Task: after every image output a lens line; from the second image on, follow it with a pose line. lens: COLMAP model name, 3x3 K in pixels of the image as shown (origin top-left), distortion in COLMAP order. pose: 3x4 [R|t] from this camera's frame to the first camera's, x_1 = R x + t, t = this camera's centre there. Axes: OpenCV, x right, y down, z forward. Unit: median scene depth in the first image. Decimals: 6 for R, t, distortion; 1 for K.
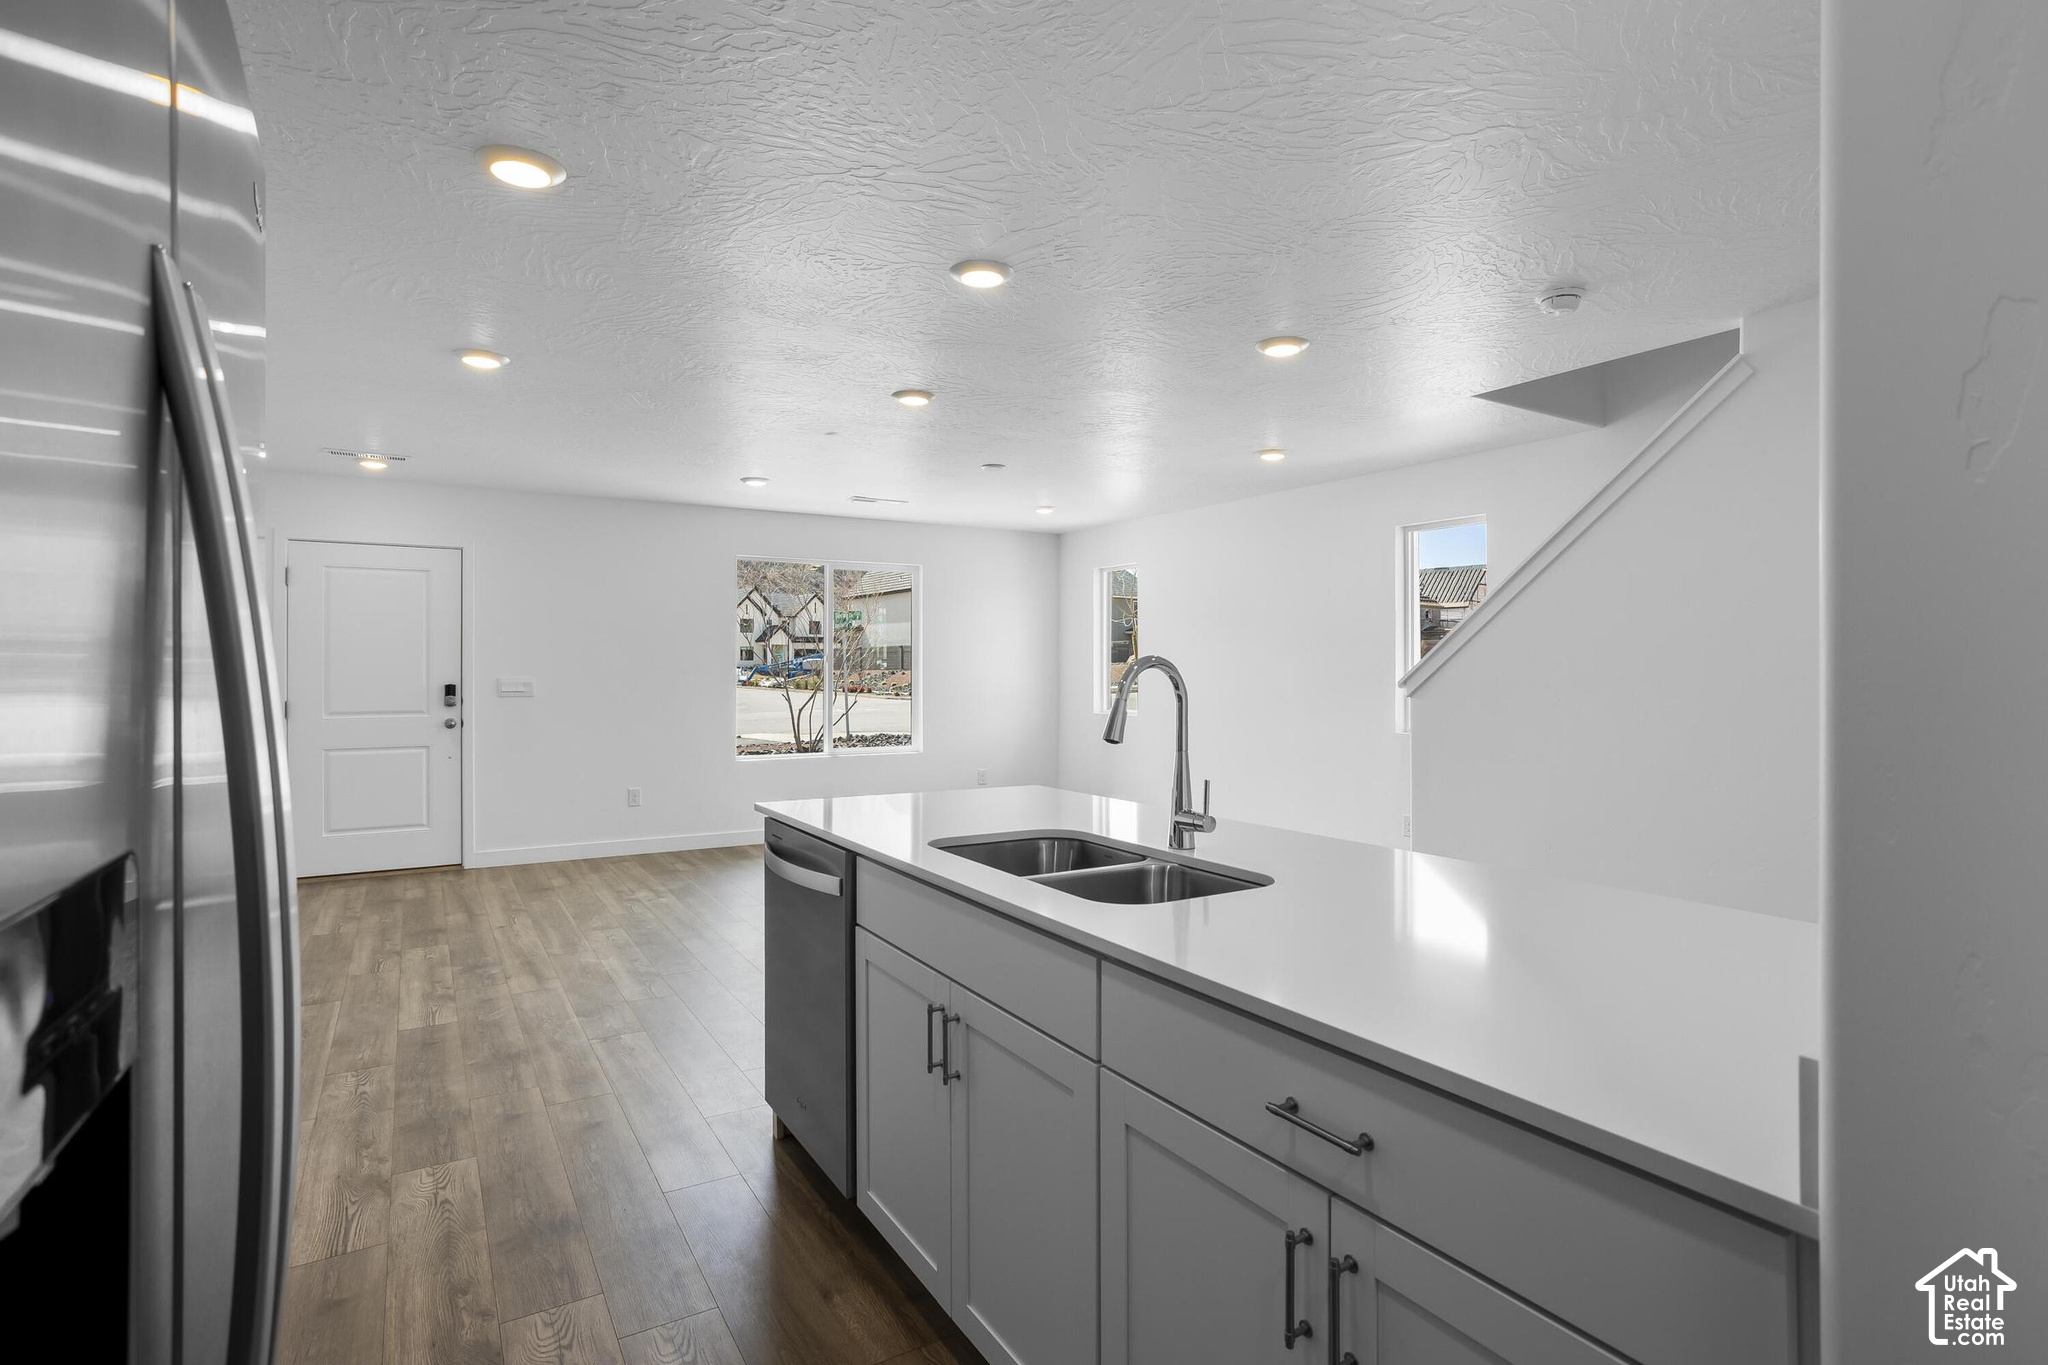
lens RADIAL K [[1006.5, 0, 1029.8], [0, 1006.5, 667.4], [0, 0, 1]] dist [-0.022406, 0.011229]
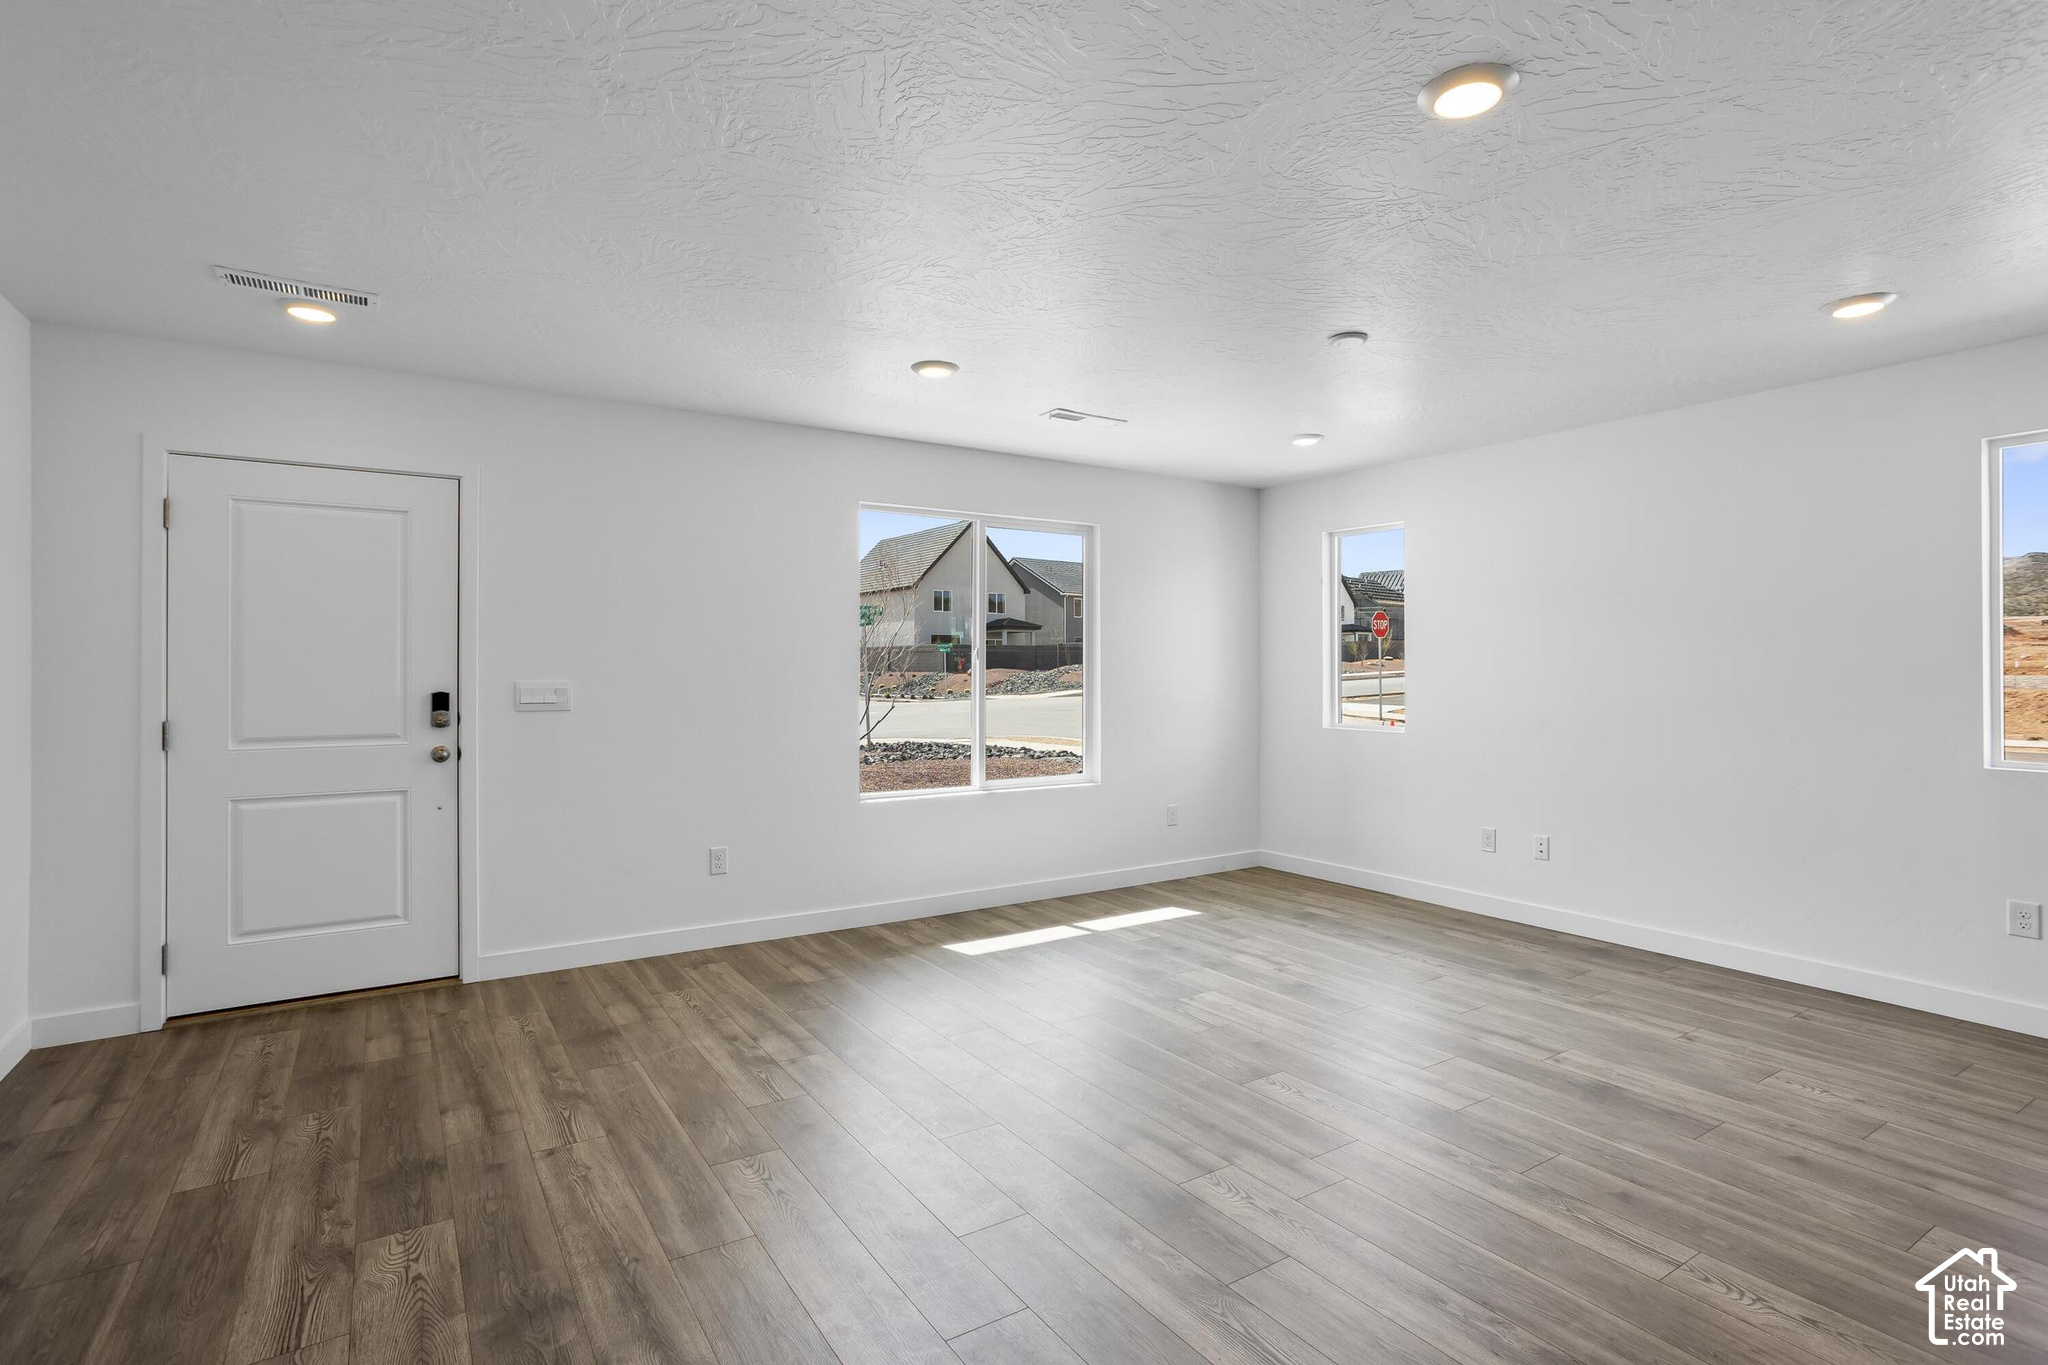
lens RADIAL K [[1006.5, 0, 1040.3], [0, 1006.5, 666.7], [0, 0, 1]] dist [-0.022406, 0.011229]
pose [[0.999533, -0.001581, 0.030508, -0.212145], [0.001673, 0.999994, -0.002989, 0.003166], [-0.030503, 0.003039, 0.999530, 0.344569]]
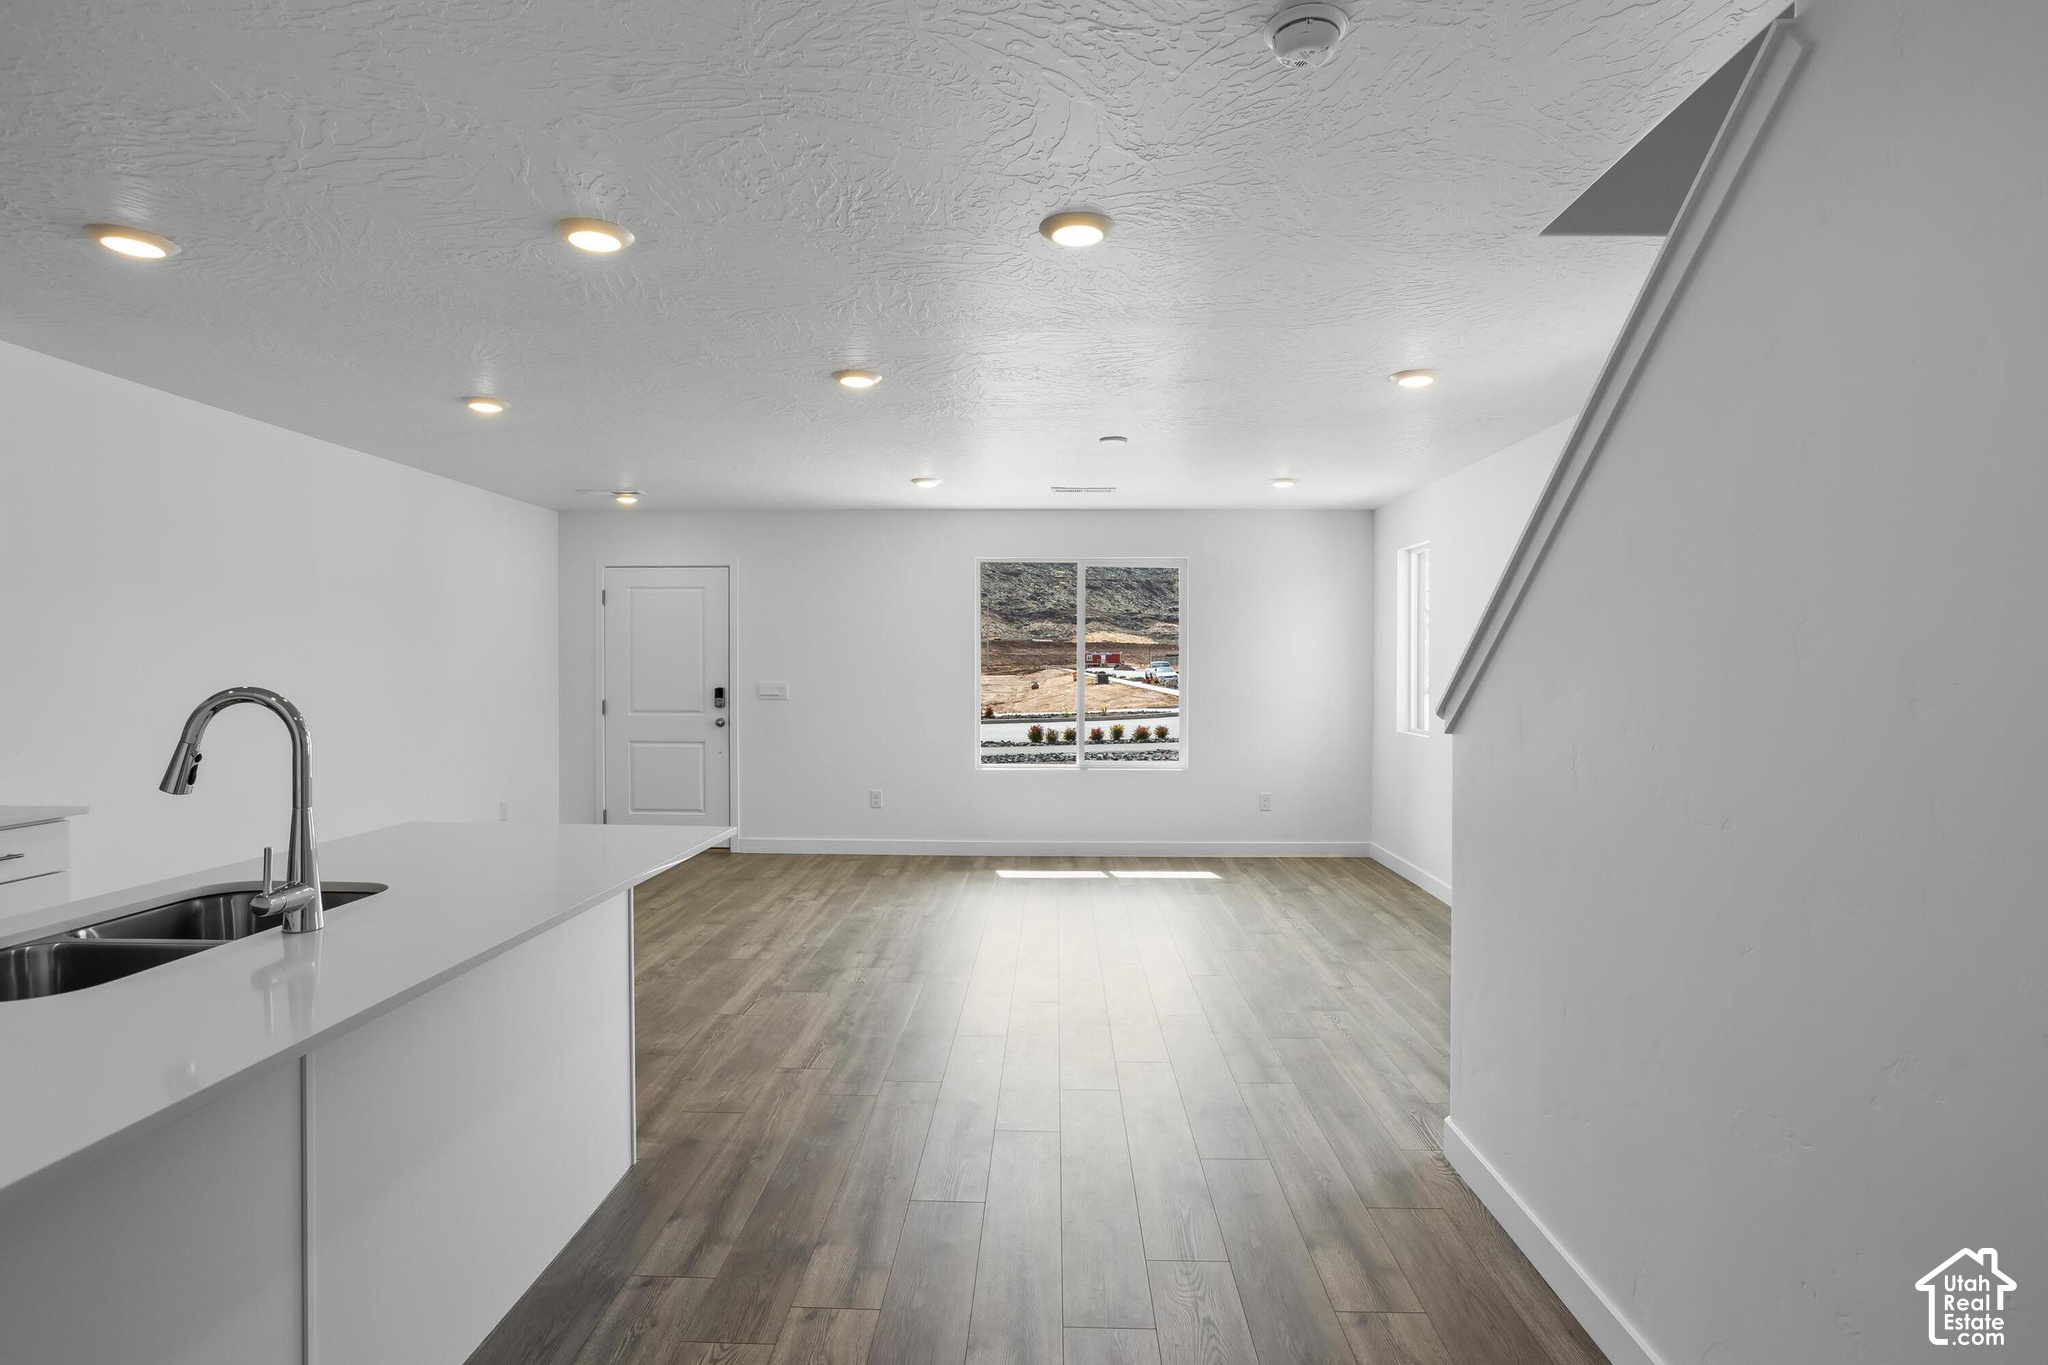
lens RADIAL K [[1036.7, 0, 1027.4], [0, 1036.7, 685.4], [0, 0, 1]] dist [-0.038727, 0.019641]
pose [[0.840788, 0.011112, -0.541250, 0.331495], [-0.002121, 0.999849, 0.017233, -0.006415], [0.541360, -0.013341, 0.840685, 0.199428]]
